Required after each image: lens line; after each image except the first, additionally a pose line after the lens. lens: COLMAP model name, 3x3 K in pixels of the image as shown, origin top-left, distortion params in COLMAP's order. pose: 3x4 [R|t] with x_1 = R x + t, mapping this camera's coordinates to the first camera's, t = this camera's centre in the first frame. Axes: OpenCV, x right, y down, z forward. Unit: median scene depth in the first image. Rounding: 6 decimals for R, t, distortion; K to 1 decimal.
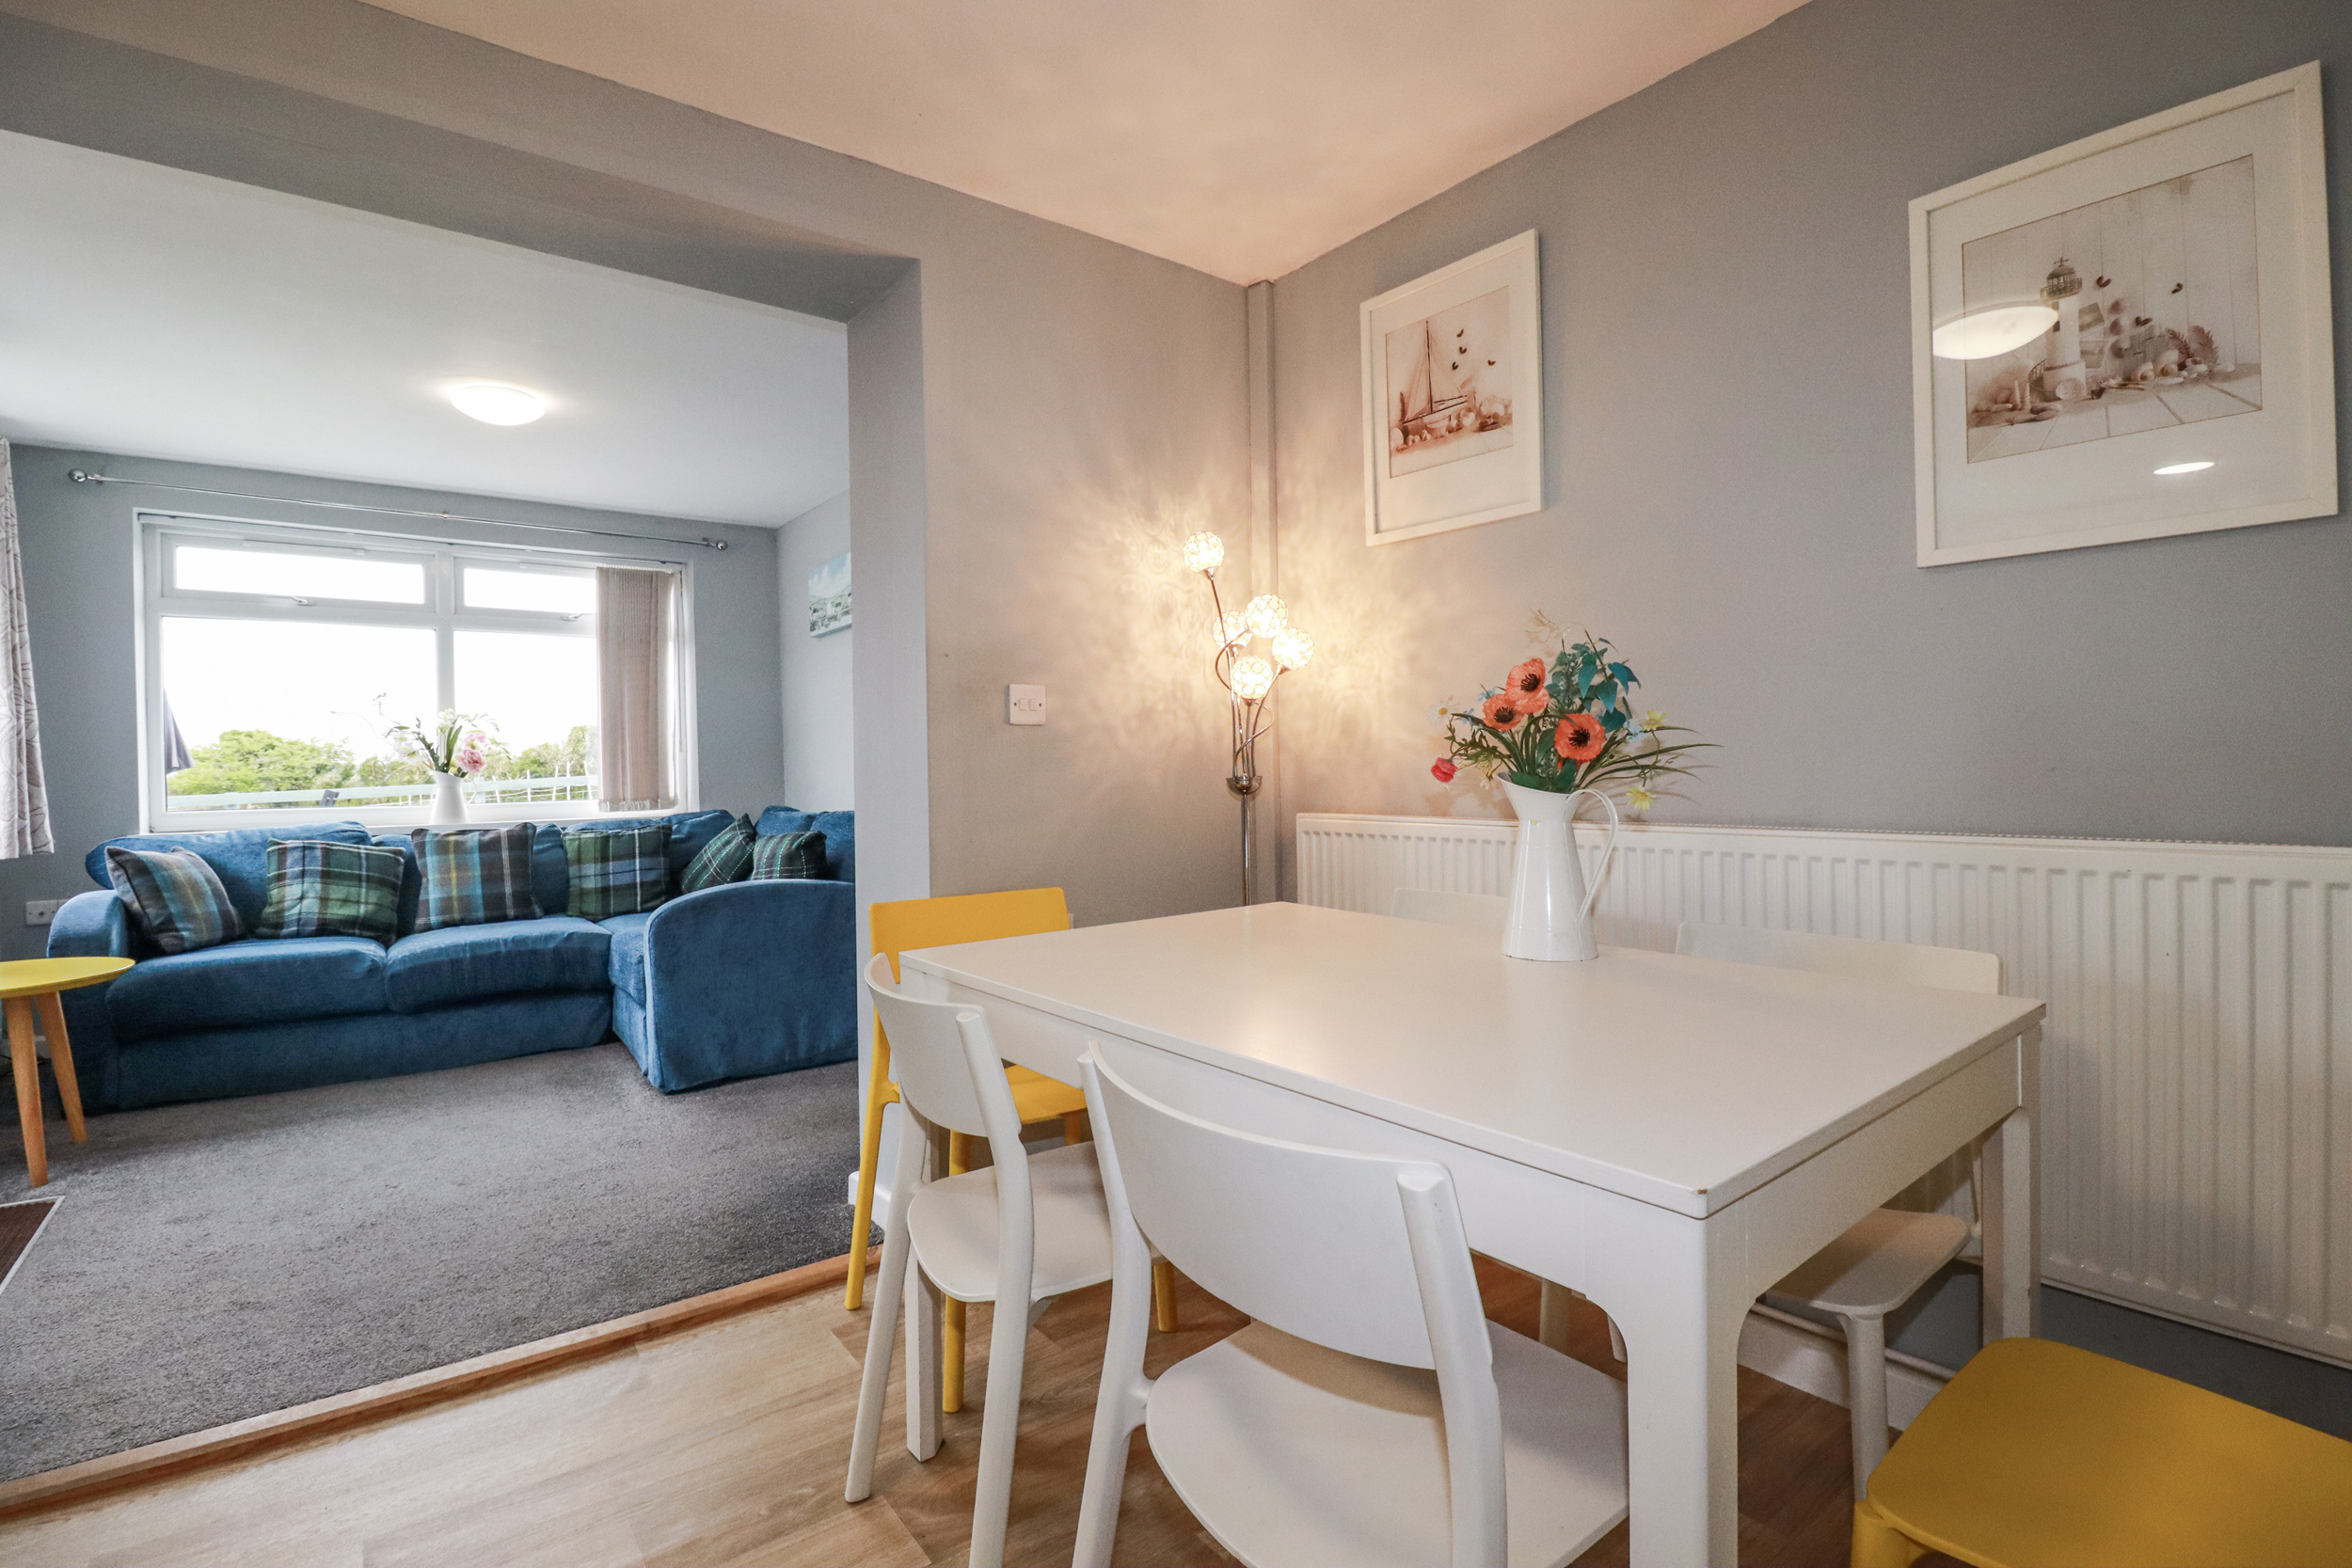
lens RADIAL K [[1104.4, 0, 1176.0], [0, 1104.4, 784.0], [0, 0, 1]] dist [0.004364, -0.014031]
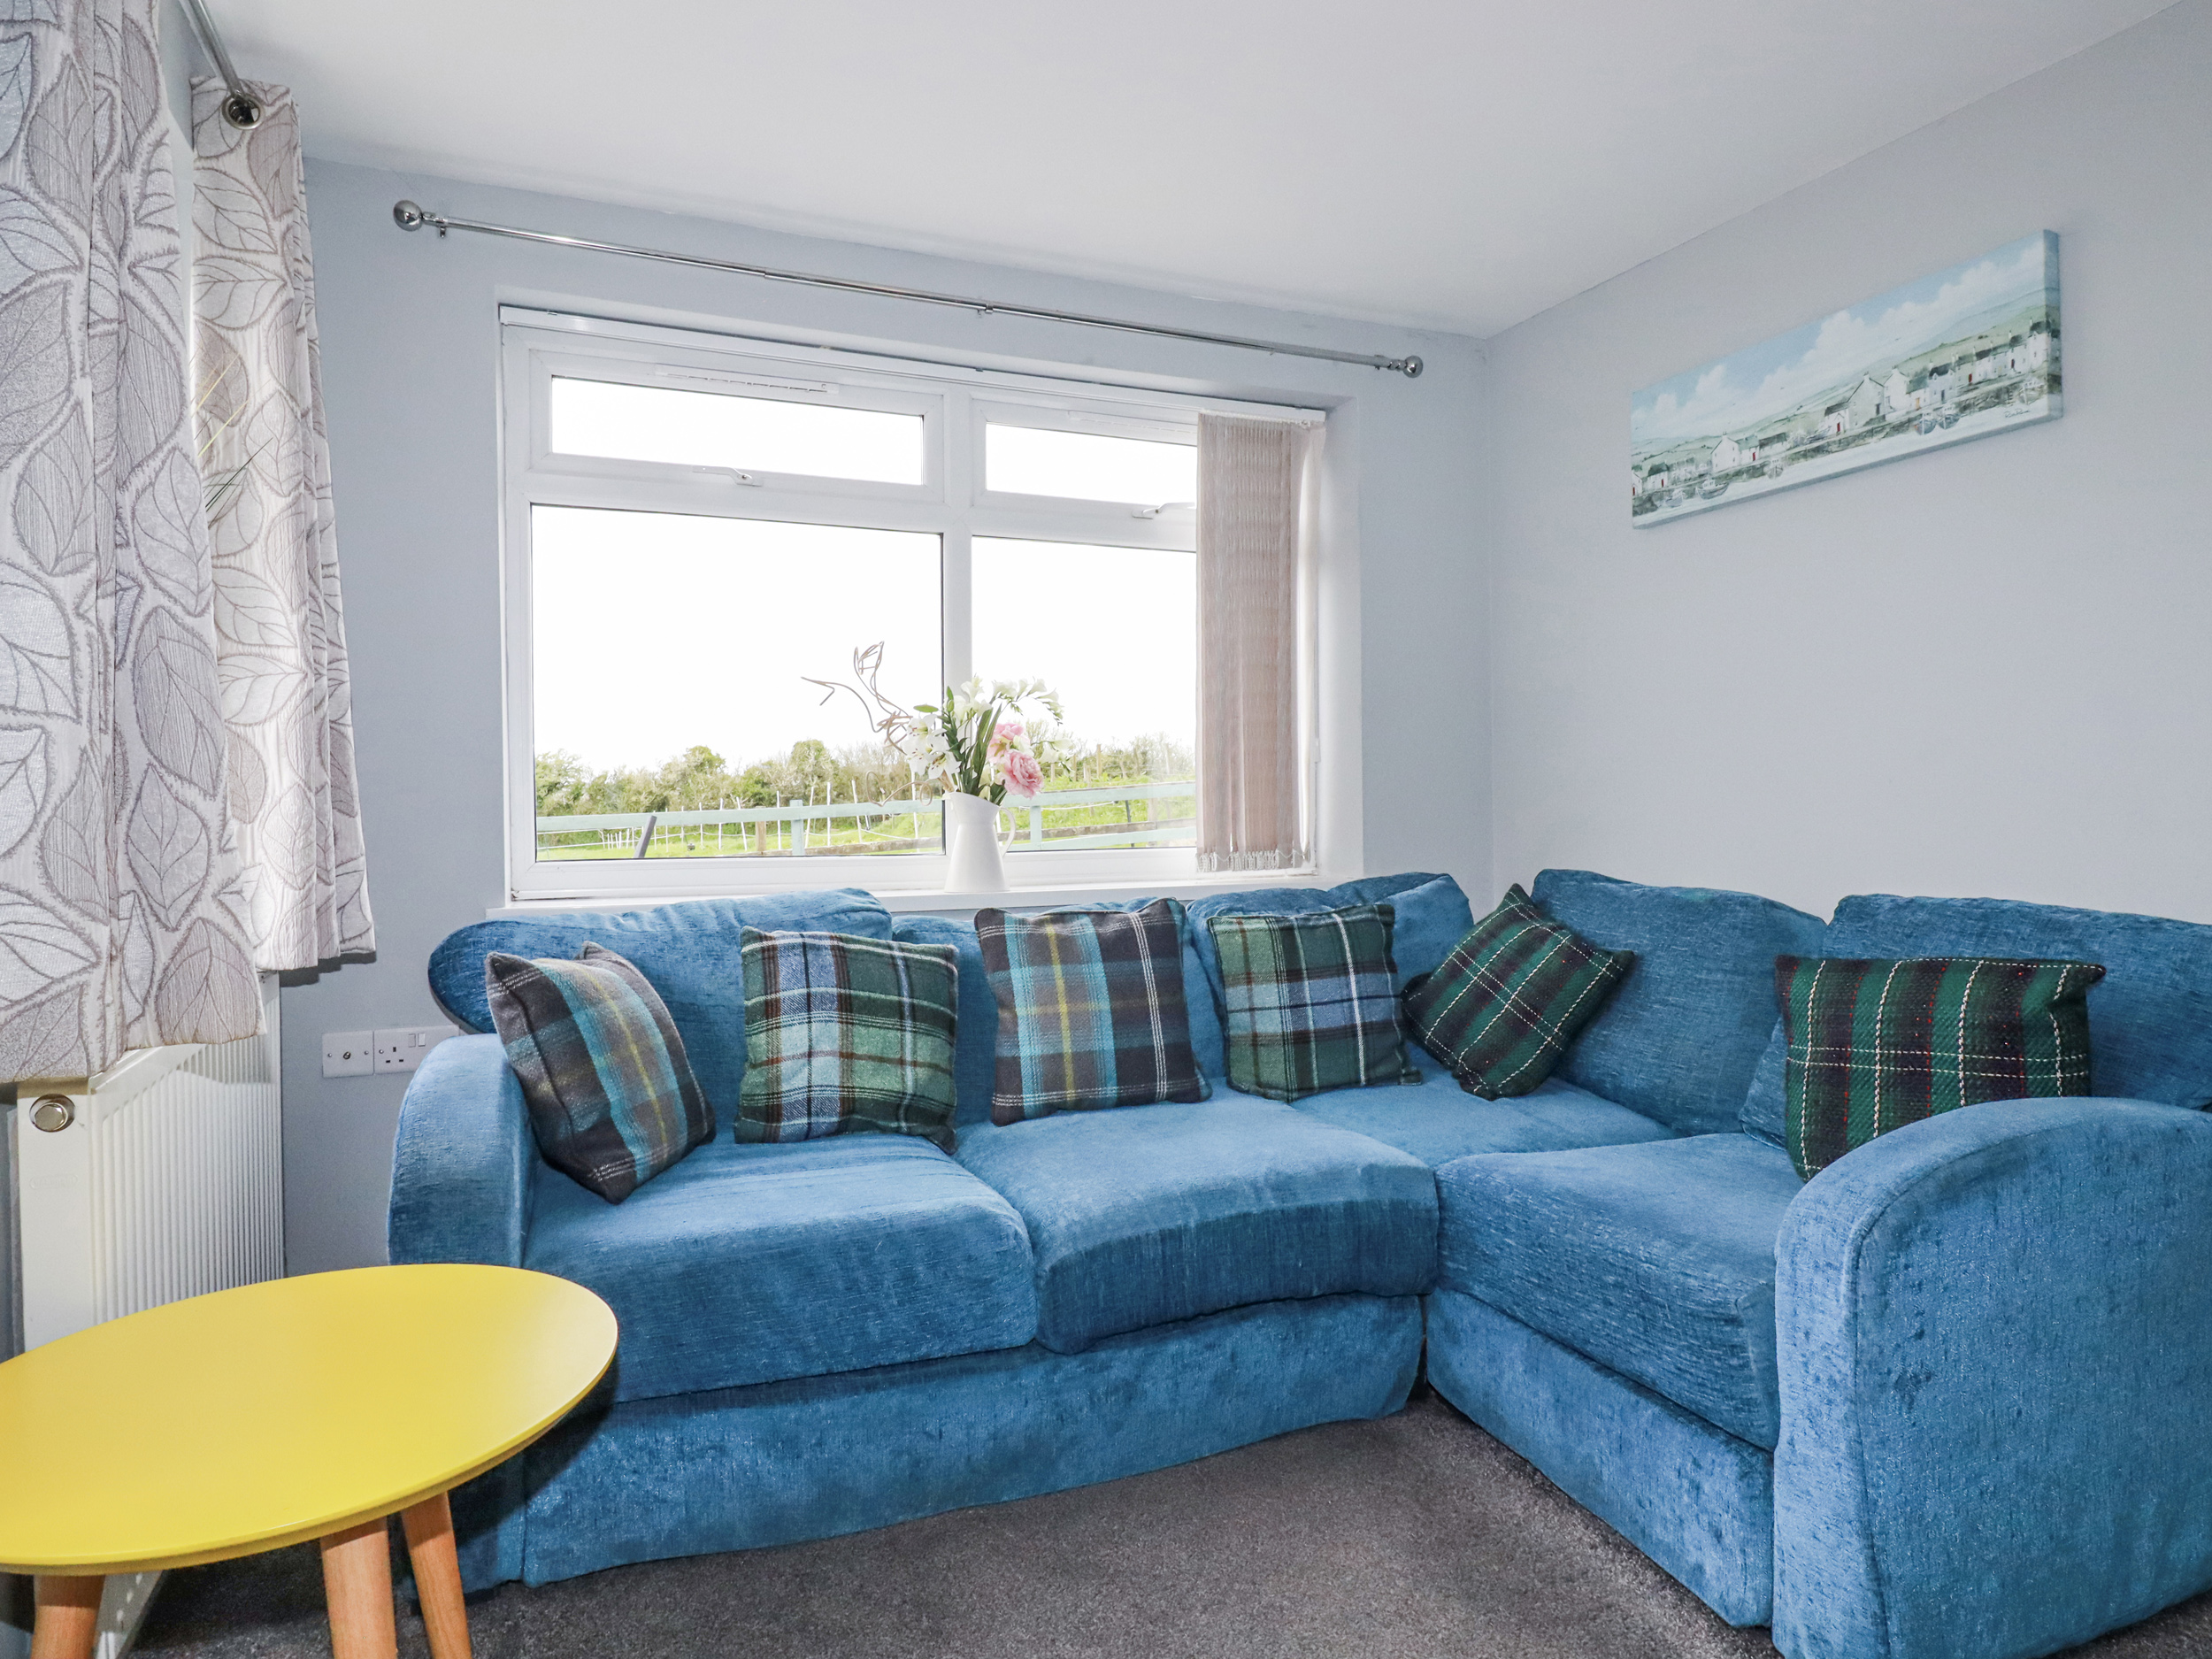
lens RADIAL K [[1316.5, 0, 1106.0], [0, 1316.5, 829.5], [0, 0, 1]] dist [-0.002254, -0.000237]
pose [[0.968026, 0.017706, -0.250224, -0.495545], [-0.014664, 0.999794, 0.014019, -0.004231], [0.250420, -0.009901, 0.968087, 0.448527]]
